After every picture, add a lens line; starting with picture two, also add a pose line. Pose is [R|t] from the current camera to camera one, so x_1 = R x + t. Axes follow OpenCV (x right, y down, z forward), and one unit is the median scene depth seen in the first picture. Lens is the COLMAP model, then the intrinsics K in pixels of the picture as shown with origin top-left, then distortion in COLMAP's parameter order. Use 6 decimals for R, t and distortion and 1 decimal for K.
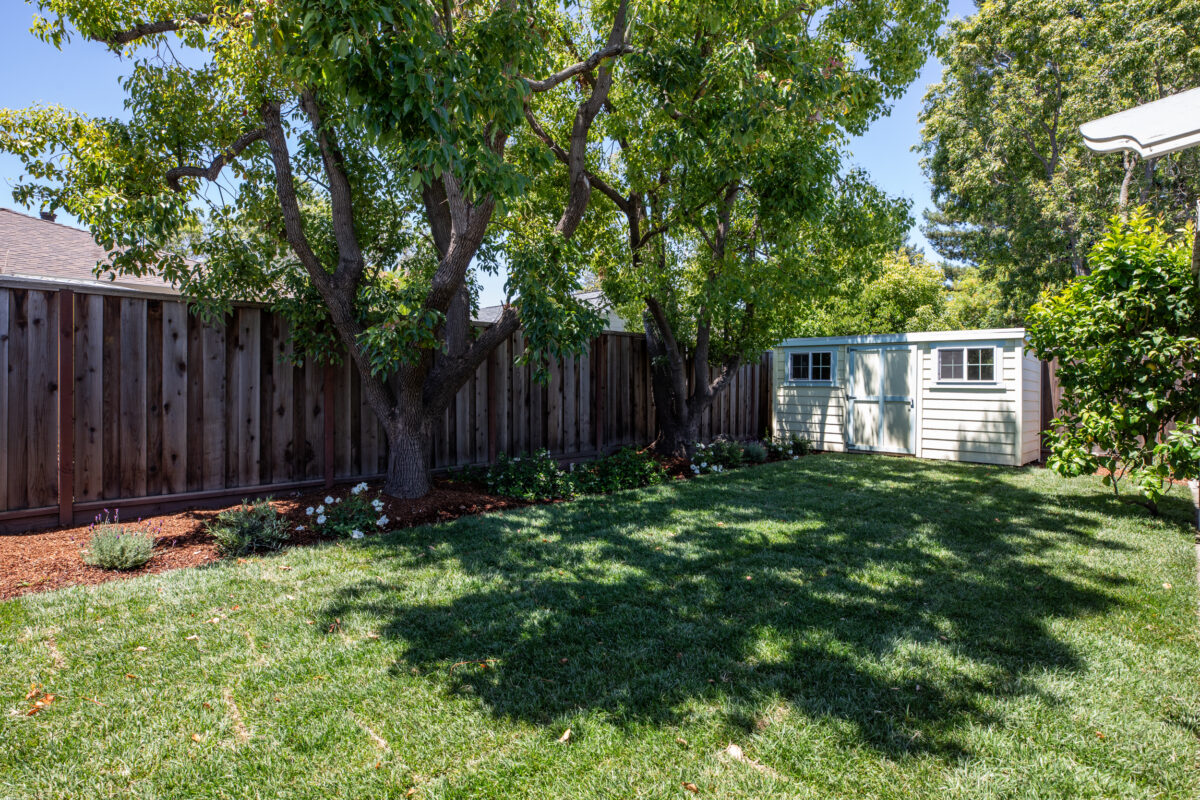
lens RADIAL K [[620.2, 0, 597.8], [0, 620.2, 392.2], [0, 0, 1]] dist [-0.014633, 0.004992]
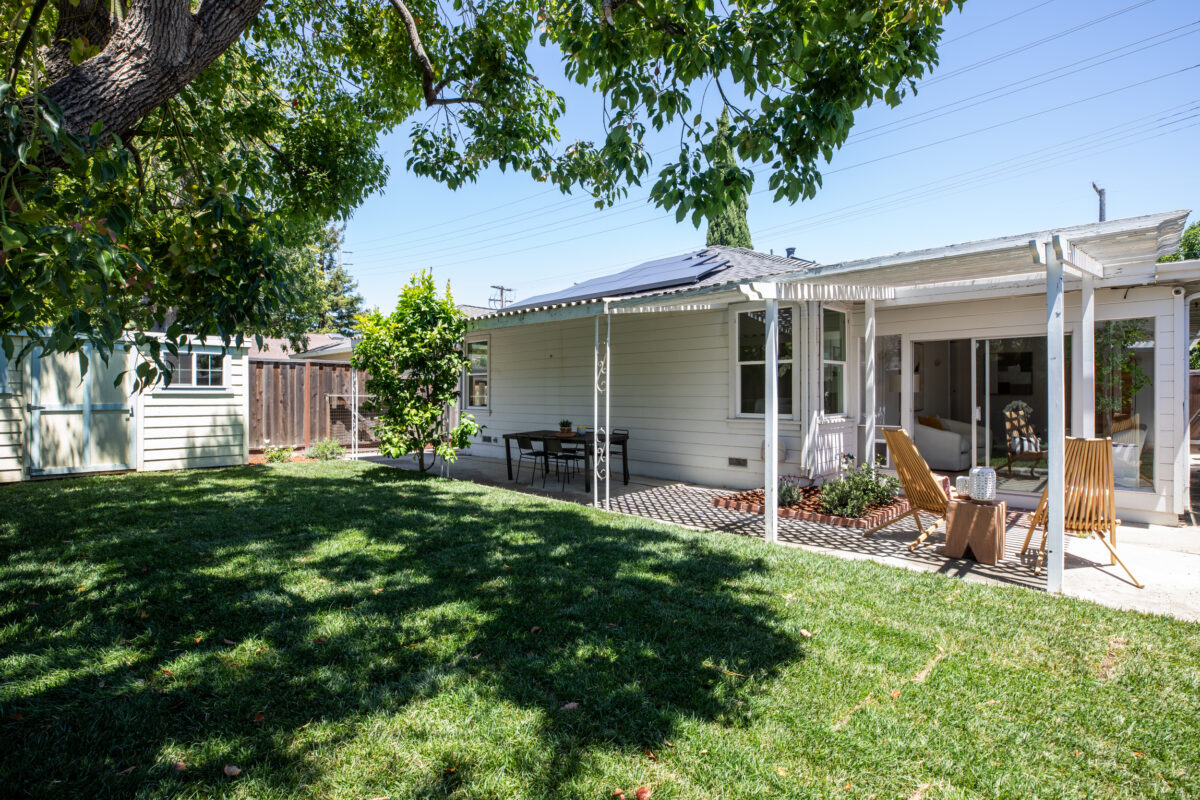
lens RADIAL K [[594.2, 0, 597.4], [0, 594.2, 395.6], [0, 0, 1]] dist [-0.014941, -0.000347]
pose [[0.006106, -0.012701, 0.999901, -0.703732], [0.014399, 0.999817, 0.012612, -0.012595], [-0.999878, 0.014320, 0.006288, 0.724341]]
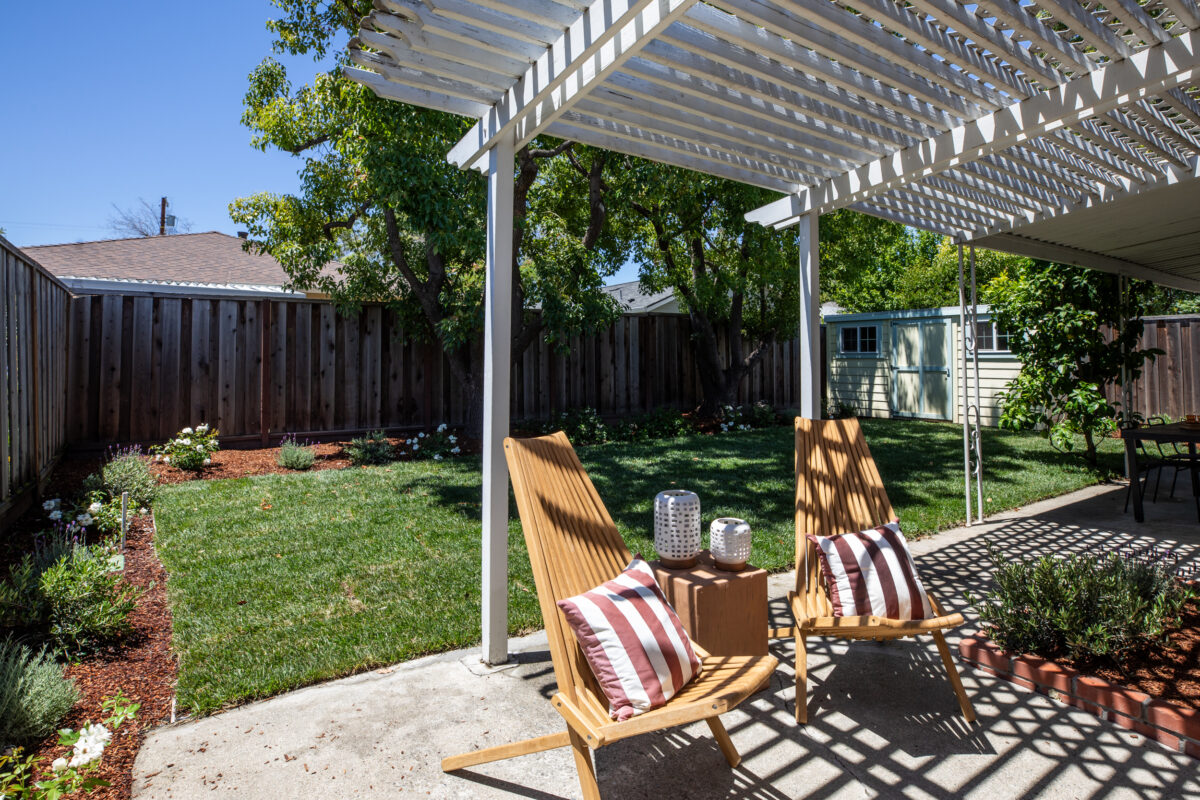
lens RADIAL K [[620.2, 0, 608.2], [0, 620.2, 352.4], [0, 0, 1]] dist [-0.014633, 0.004992]
pose [[0.983780, -0.011099, -0.179037, 0.258330], [0.006275, 0.999602, -0.027488, 0.018561], [0.179271, 0.025919, 0.983458, -0.363098]]
